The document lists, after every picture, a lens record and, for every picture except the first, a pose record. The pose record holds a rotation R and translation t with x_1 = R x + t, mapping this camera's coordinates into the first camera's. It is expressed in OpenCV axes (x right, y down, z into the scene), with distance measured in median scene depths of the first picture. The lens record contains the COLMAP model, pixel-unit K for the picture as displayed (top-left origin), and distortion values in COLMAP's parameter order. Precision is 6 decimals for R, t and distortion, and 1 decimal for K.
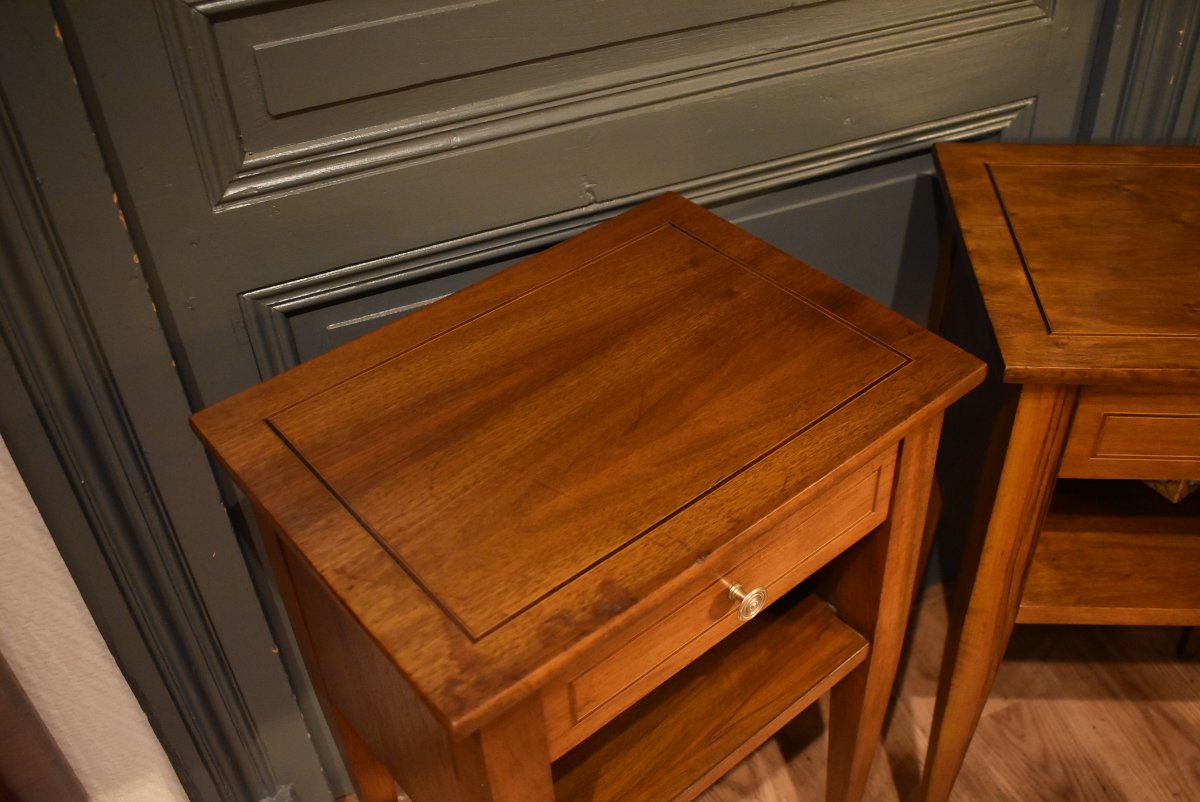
lens RADIAL K [[1182.7, 0, 627.1], [0, 1182.7, 406.6], [0, 0, 1]] dist [-0.060782, 0.005146]
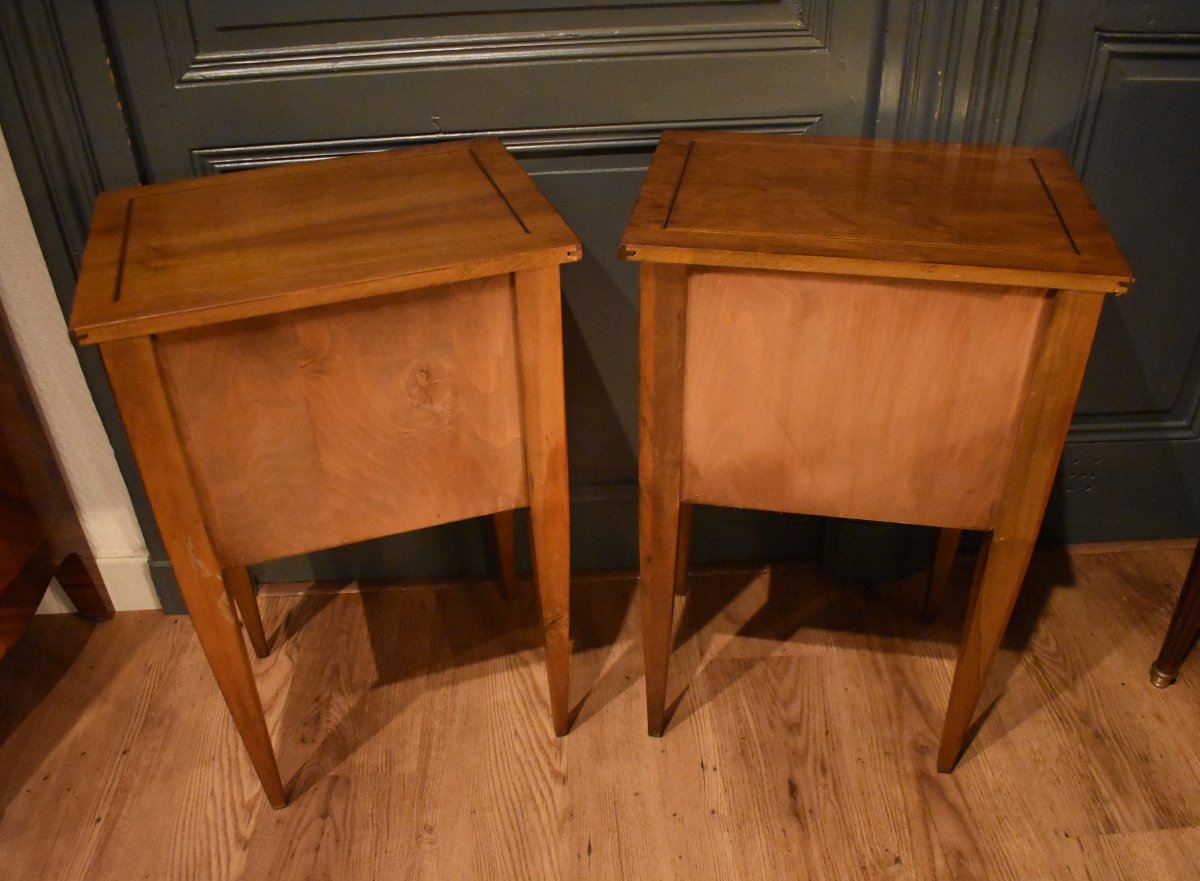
lens RADIAL K [[1019.3, 0, 575.1], [0, 1019.3, 440.6], [0, 0, 1]] dist [-0.095445, 0.009219]
pose [[0.937073, 0.203786, -0.283487, 0.529404], [-0.226265, 0.972854, -0.048583, 0.201453], [0.265891, 0.109669, 0.957745, -0.057952]]
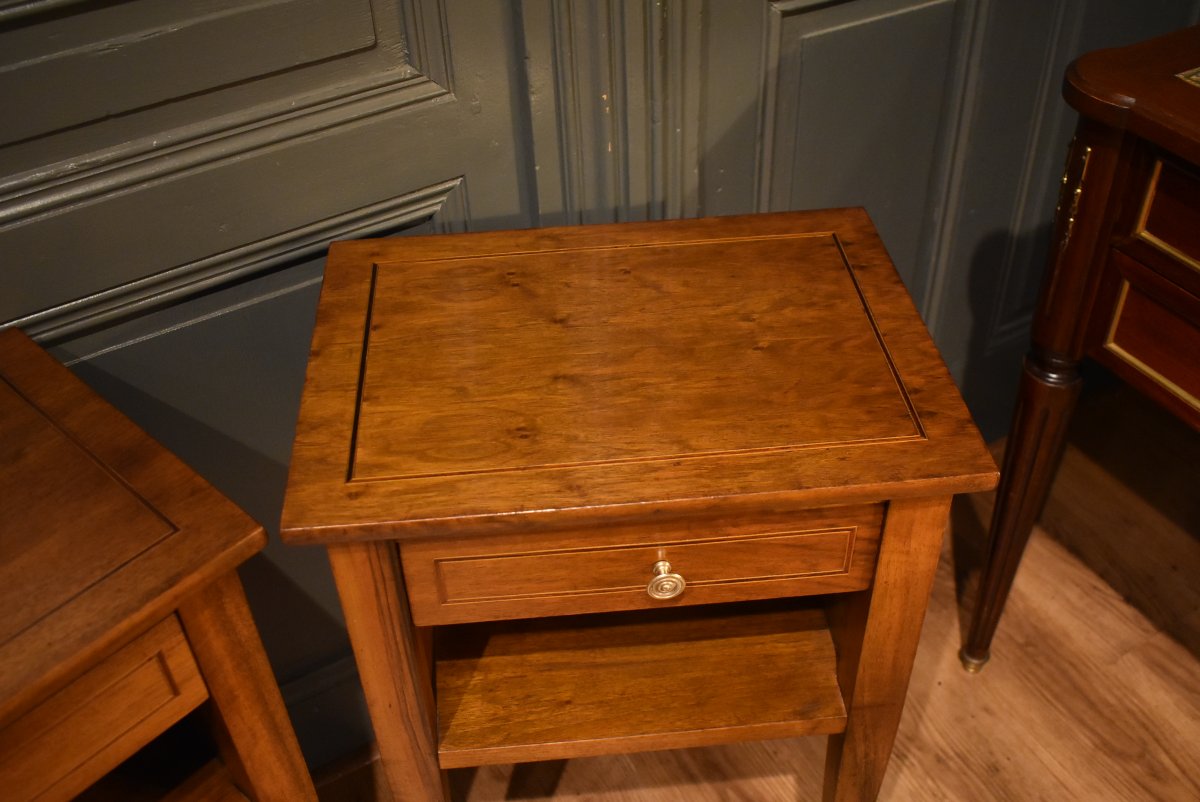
lens RADIAL K [[1182.7, 0, 627.1], [0, 1182.7, 406.6], [0, 0, 1]] dist [-0.060782, 0.005146]
pose [[0.989010, -0.082368, 0.122782, 0.387016], [0.082559, 0.996580, 0.003540, -0.086903], [-0.122654, 0.006635, 0.992427, 0.078736]]
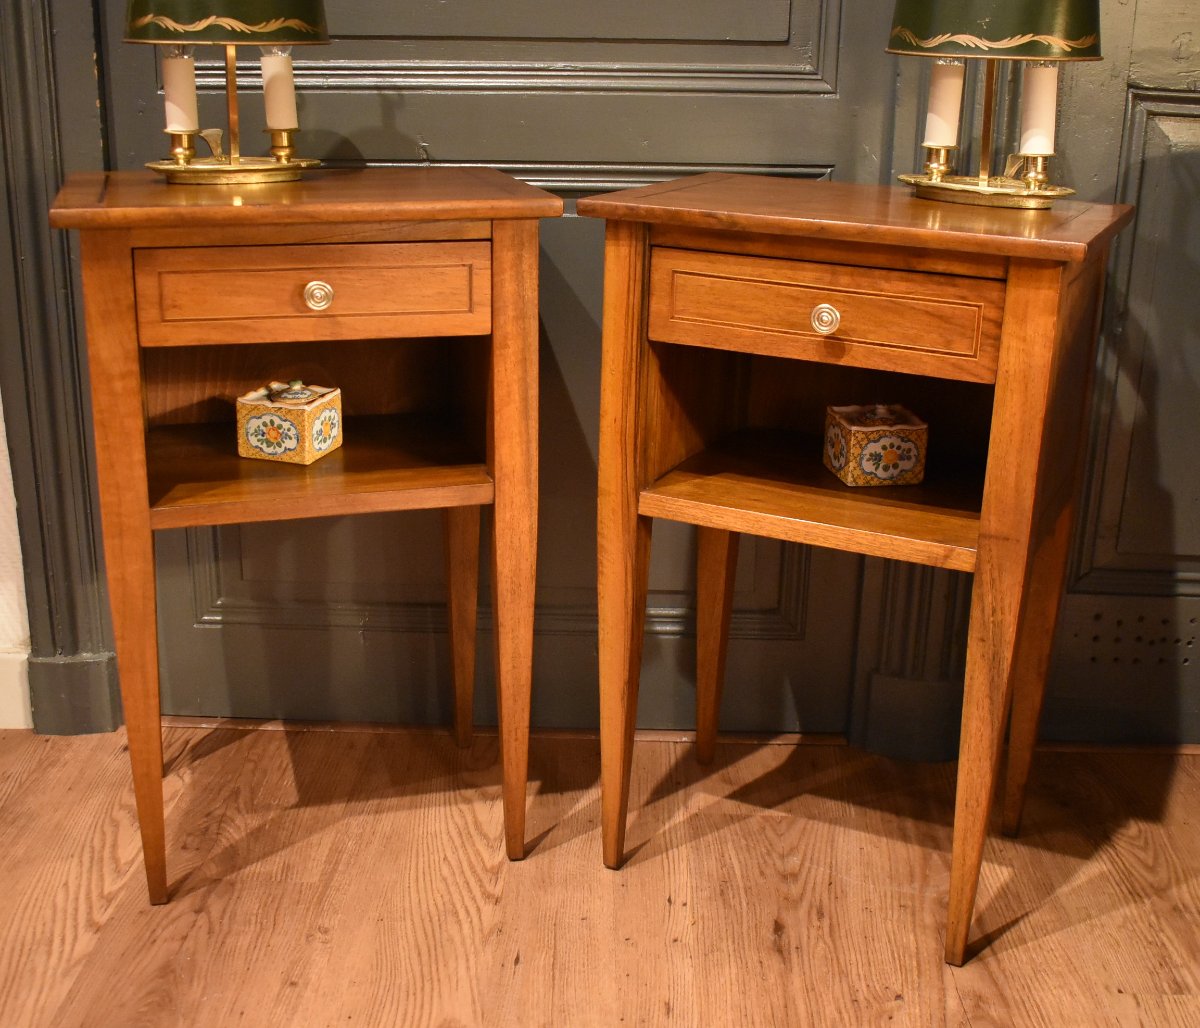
lens RADIAL K [[1497.3, 0, 575.4], [0, 1497.3, 520.2], [0, 0, 1]] dist [-0.083671, 0.010034]
pose [[0.910593, 0.180665, -0.371726, 0.807347], [-0.302330, 0.904420, -0.301033, 0.635631], [0.281810, 0.386502, 0.878179, -0.255990]]
